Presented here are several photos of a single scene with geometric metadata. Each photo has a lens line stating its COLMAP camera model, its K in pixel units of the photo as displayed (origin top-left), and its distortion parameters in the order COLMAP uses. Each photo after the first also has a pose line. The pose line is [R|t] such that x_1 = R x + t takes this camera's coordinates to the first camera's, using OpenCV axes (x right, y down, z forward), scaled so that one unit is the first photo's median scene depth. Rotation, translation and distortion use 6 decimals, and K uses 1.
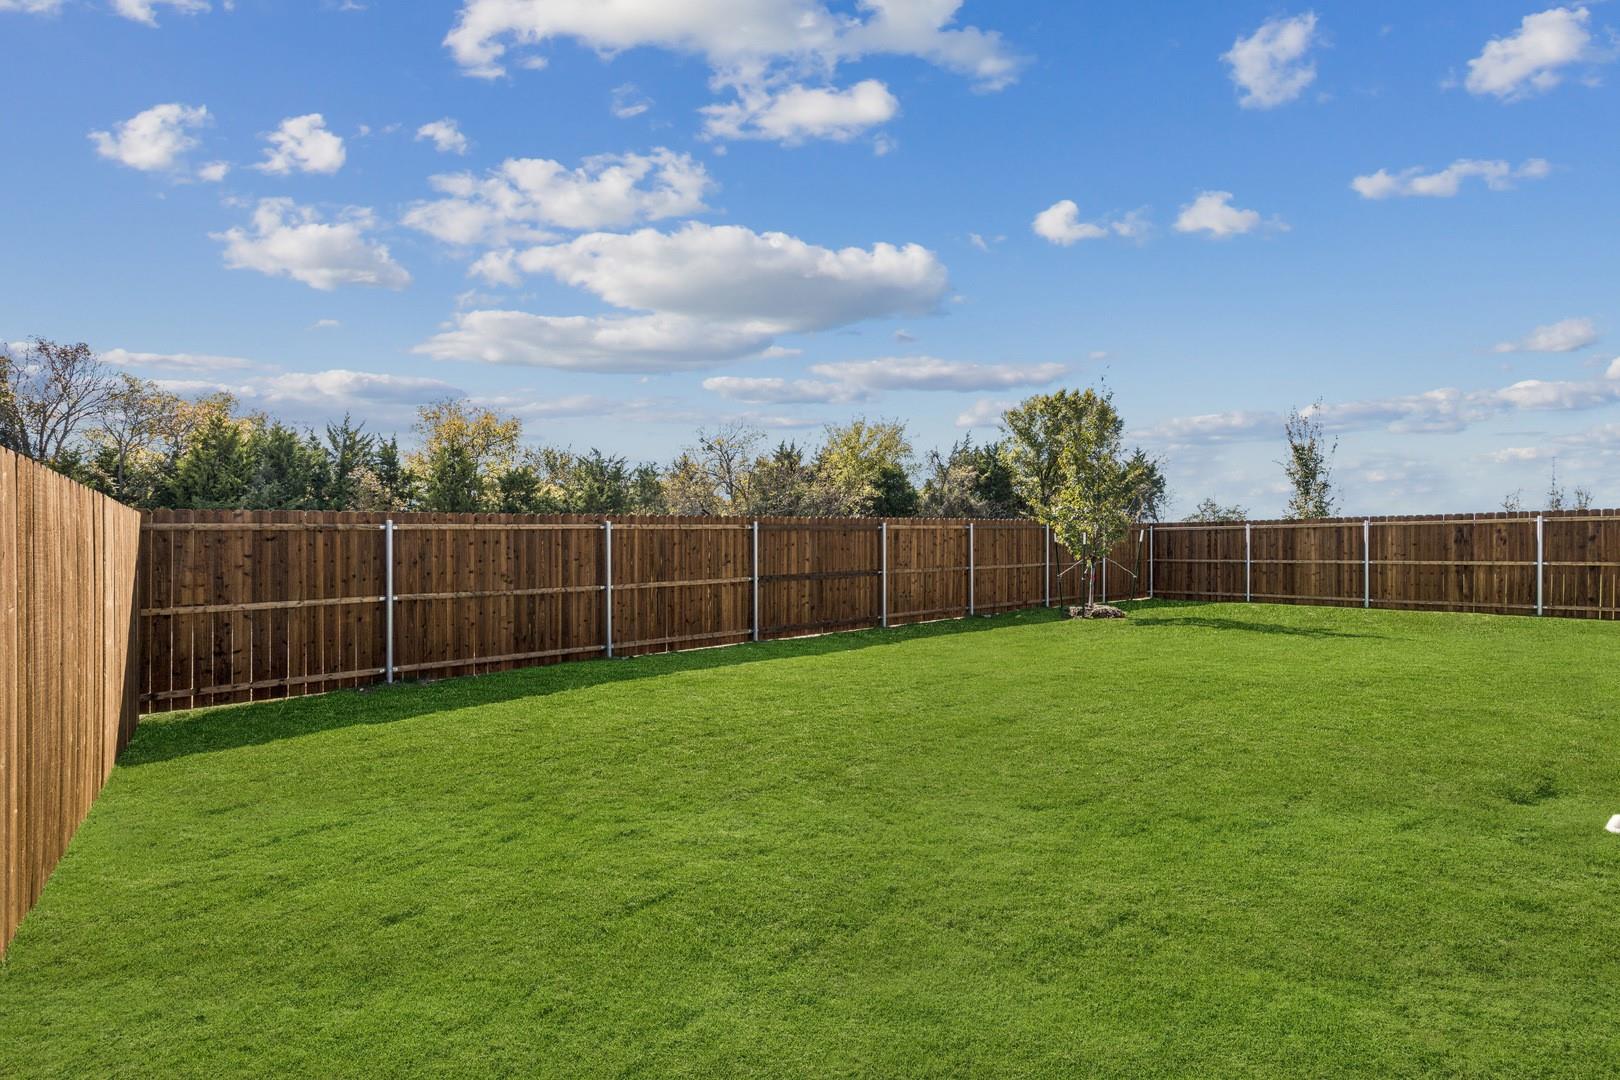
lens RADIAL K [[734.4, 0, 794.9], [0, 734.4, 538.9], [0, 0, 1]] dist [-0.000011, -0.000258]
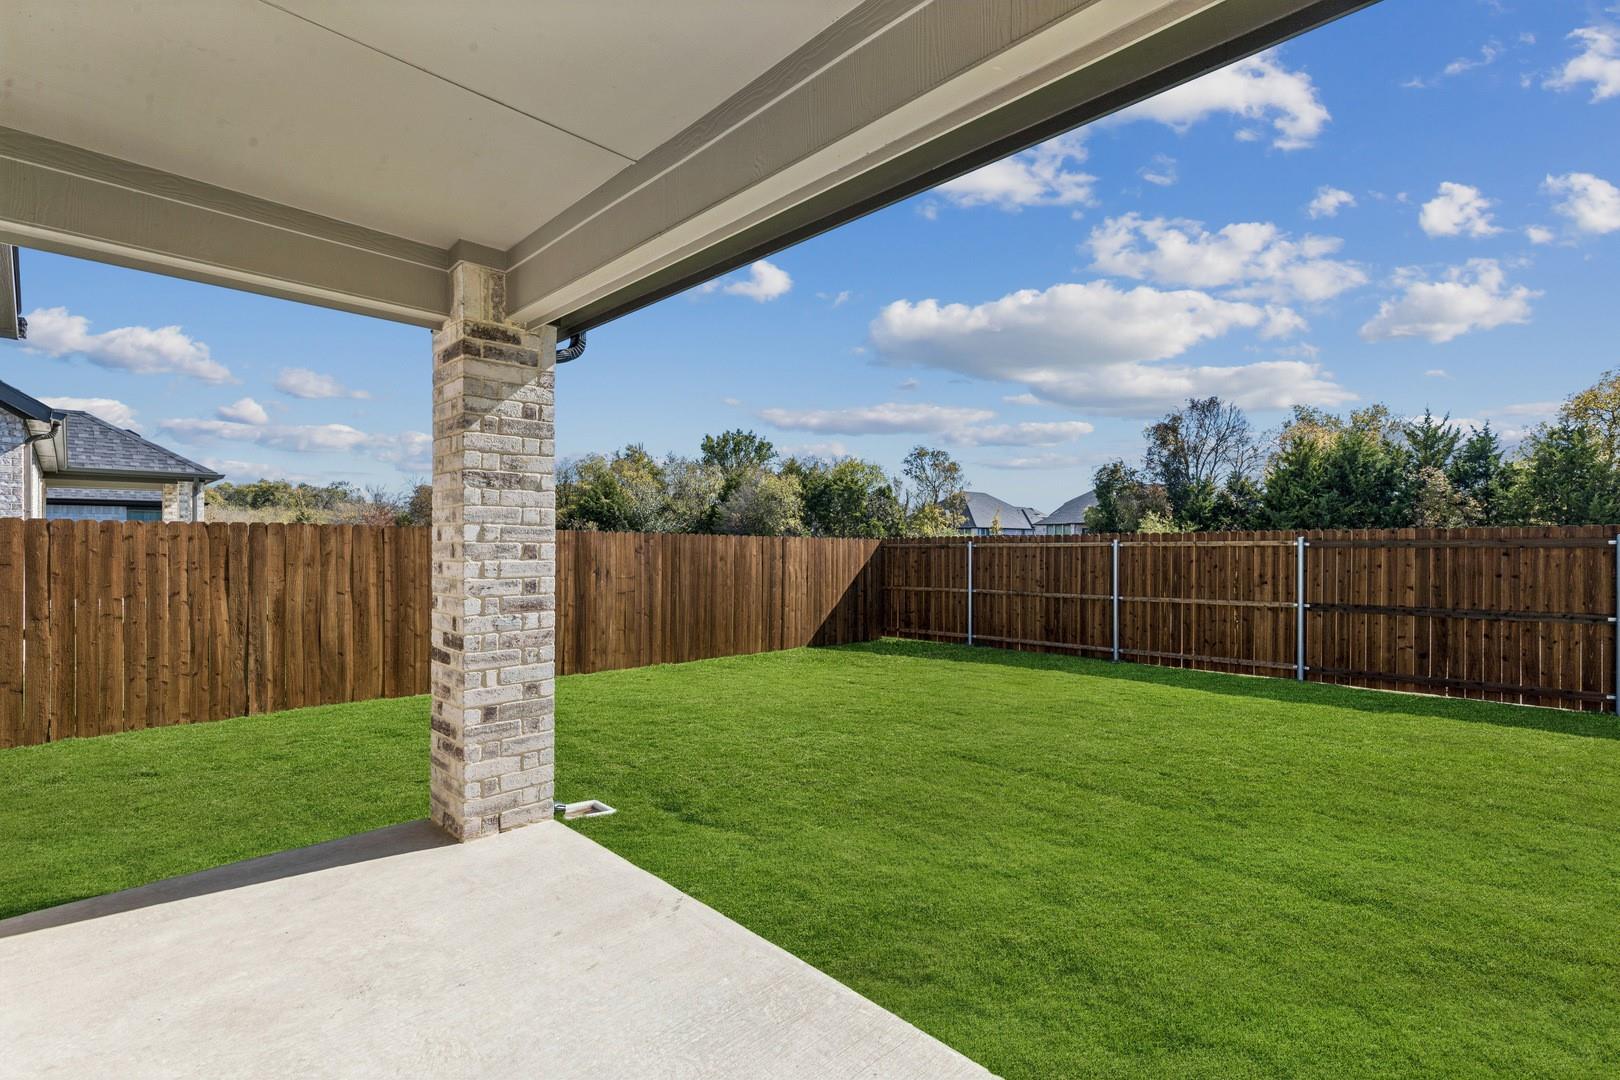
lens RADIAL K [[734.4, 0, 800.6], [0, 734.4, 546.1], [0, 0, 1]] dist [-0.000011, -0.000258]
pose [[0.104417, 0.008420, -0.994498, 0.790652], [0.000998, 0.999963, 0.008571, -0.023212], [0.994533, -0.001887, 0.104404, 0.382360]]
